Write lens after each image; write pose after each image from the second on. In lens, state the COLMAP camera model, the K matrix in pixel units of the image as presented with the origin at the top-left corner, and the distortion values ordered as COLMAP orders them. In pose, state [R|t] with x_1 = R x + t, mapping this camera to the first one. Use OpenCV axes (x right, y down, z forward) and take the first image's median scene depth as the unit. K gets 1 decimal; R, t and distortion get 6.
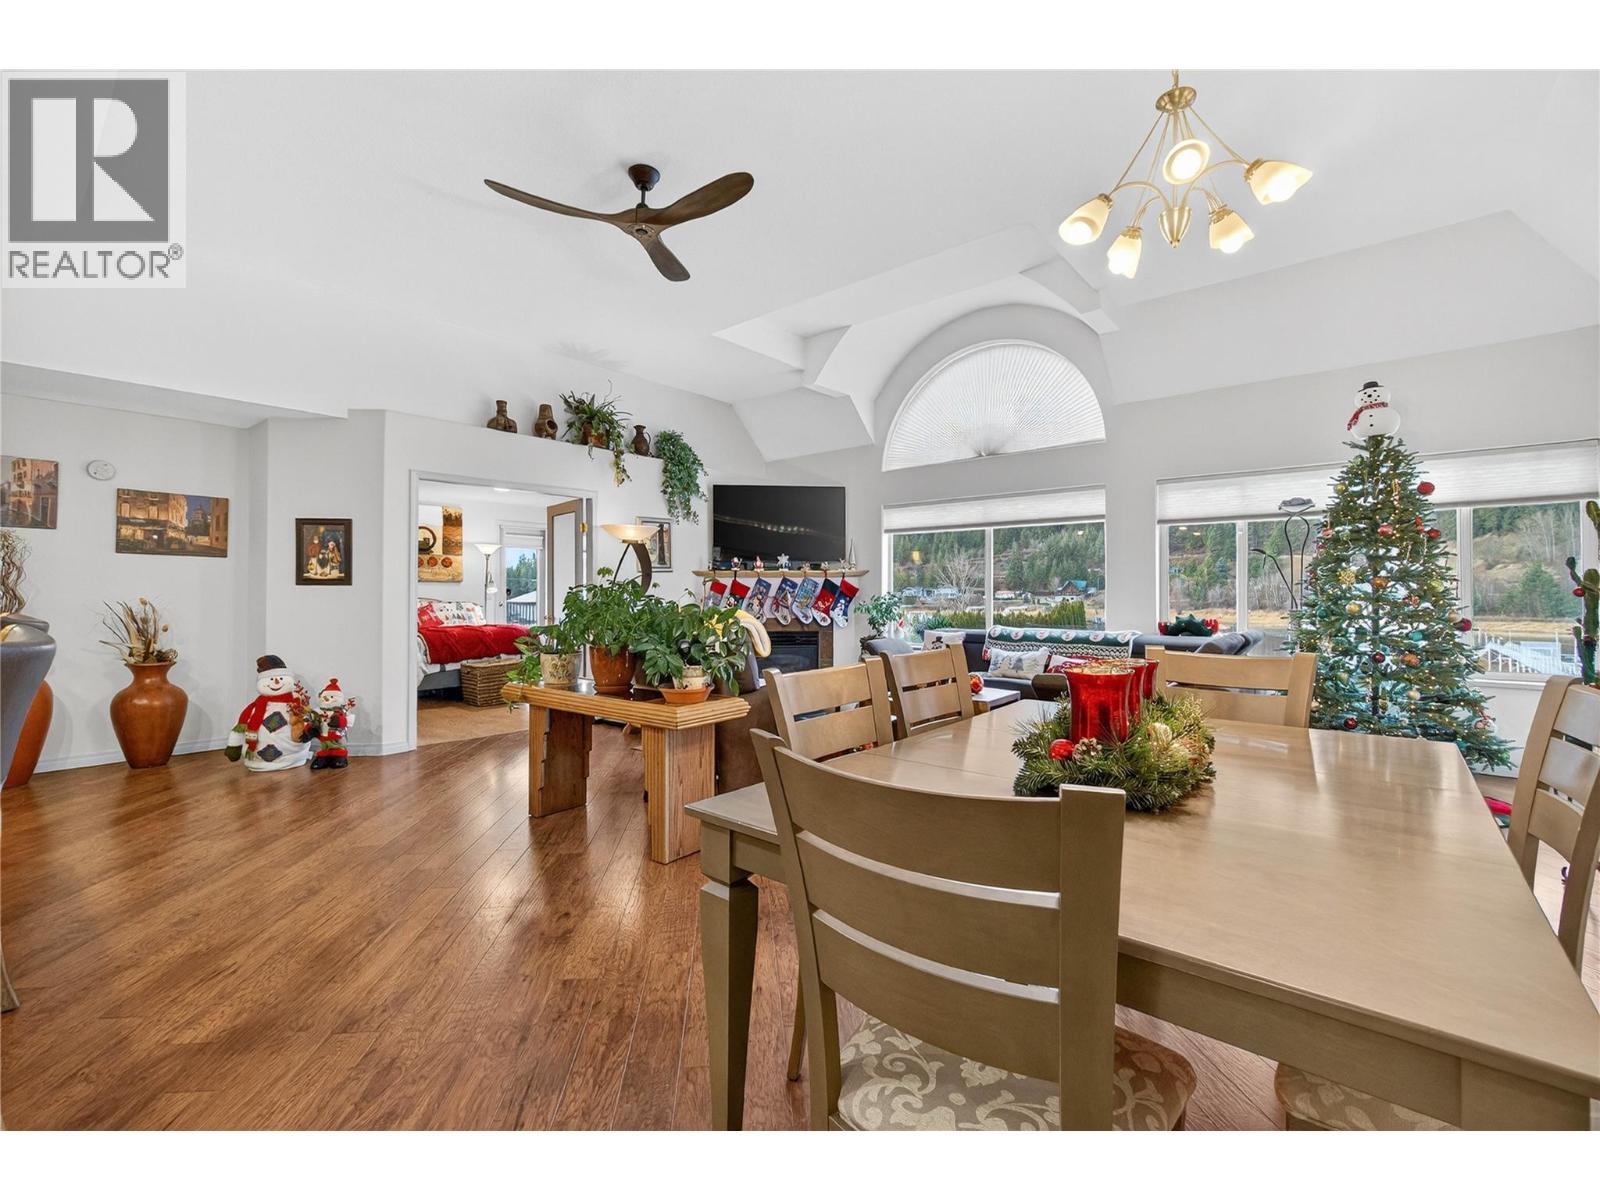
lens RADIAL K [[686.9, 0, 795.1], [0, 686.9, 584.8], [0, 0, 1]] dist [-0.005827, 0.000900]
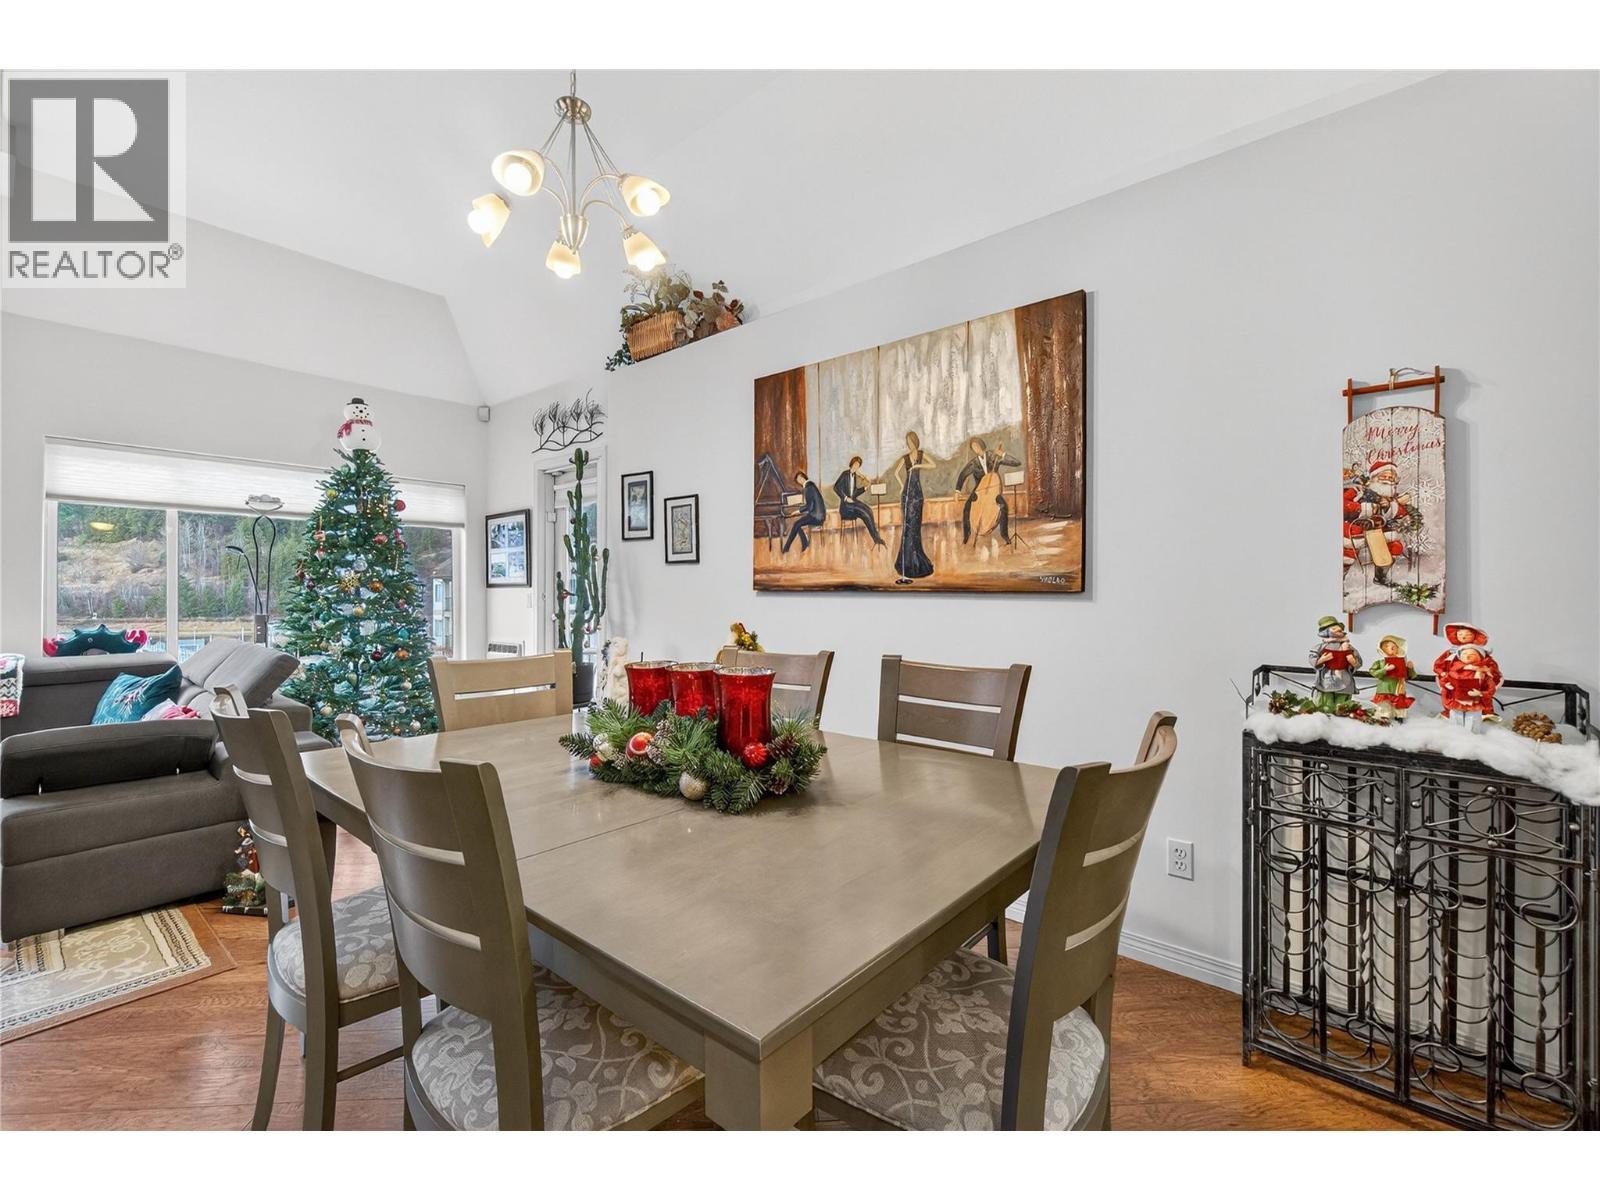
lens RADIAL K [[686.9, 0, 787.9], [0, 686.9, 589.1], [0, 0, 1]] dist [-0.005827, 0.000900]
pose [[0.013081, 0.008099, 0.999882, -0.140414], [-0.010163, 0.999917, -0.007966, 0.001621], [-0.999863, -0.010058, 0.013162, 0.204229]]
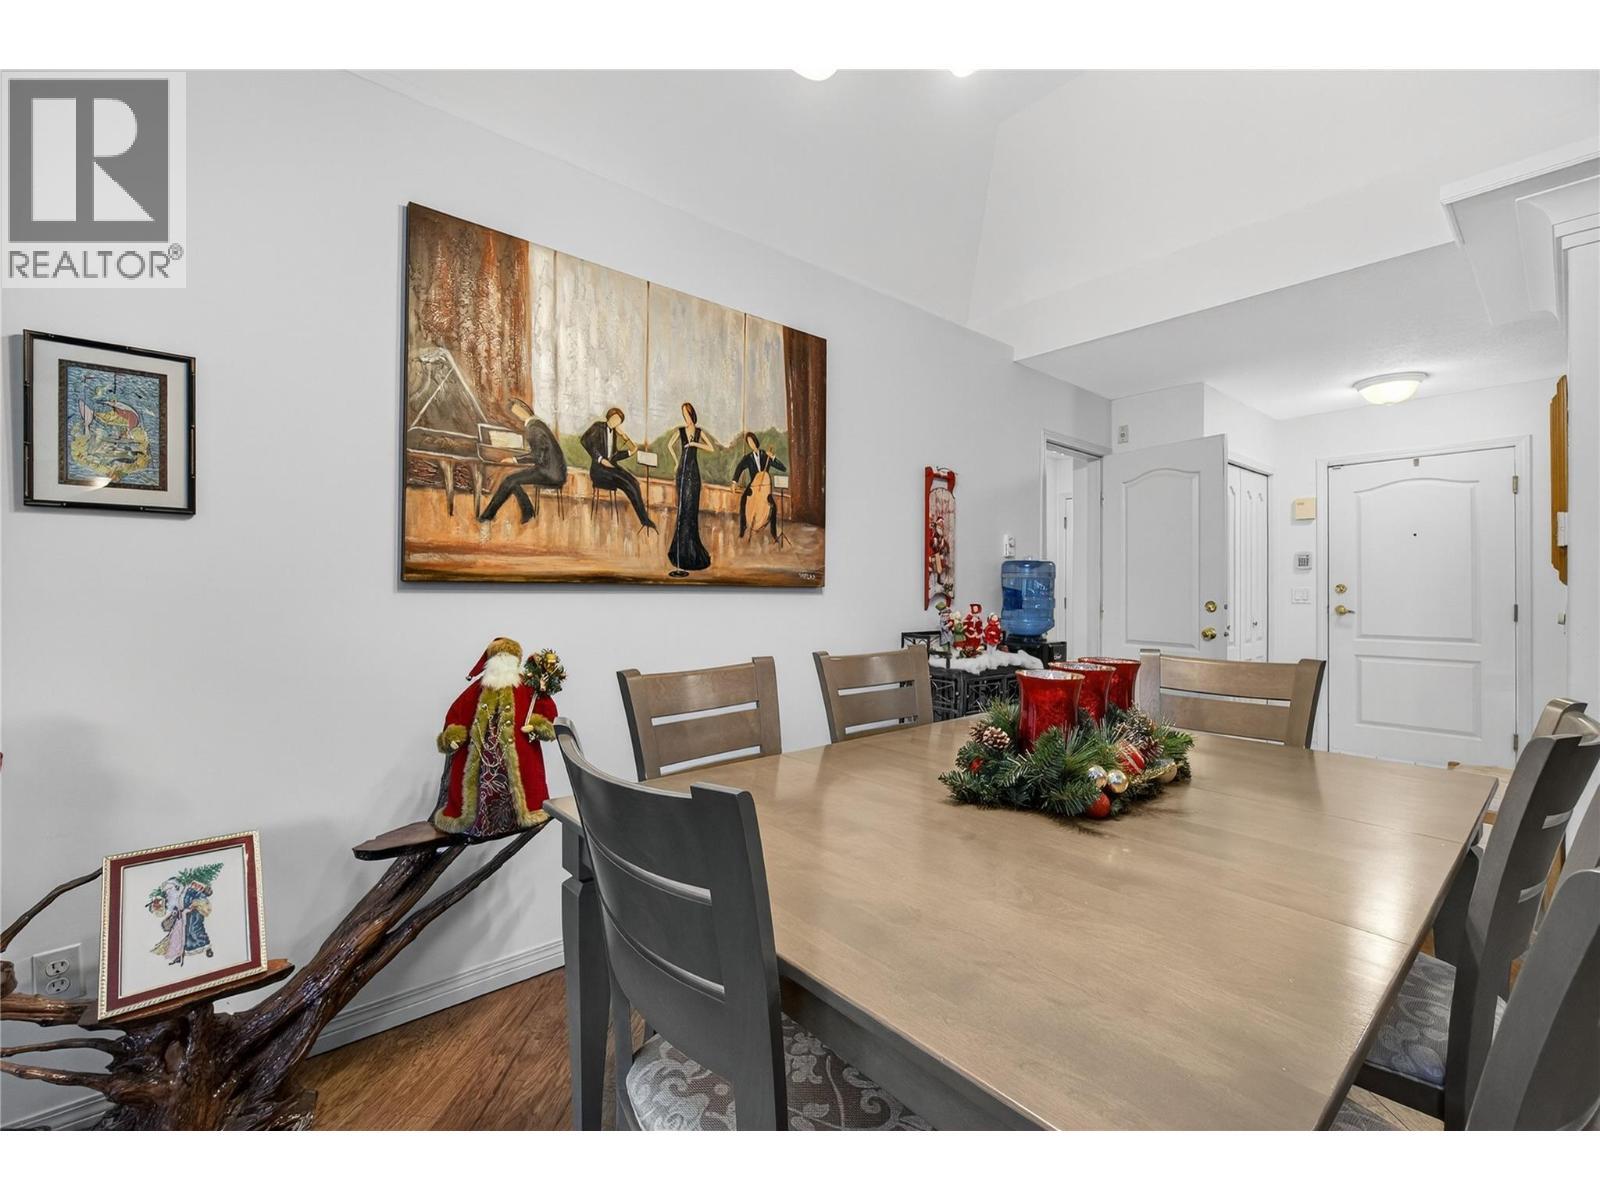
lens RADIAL K [[685.4, 0, 796.8], [0, 685.4, 585.4], [0, 0, 1]] dist [-0.003294, -0.000387]
pose [[-0.987260, 0.002290, 0.159100, 0.169292], [-0.000255, 0.999872, -0.015972, 0.004810], [-0.159116, -0.015809, -0.987133, 0.491247]]
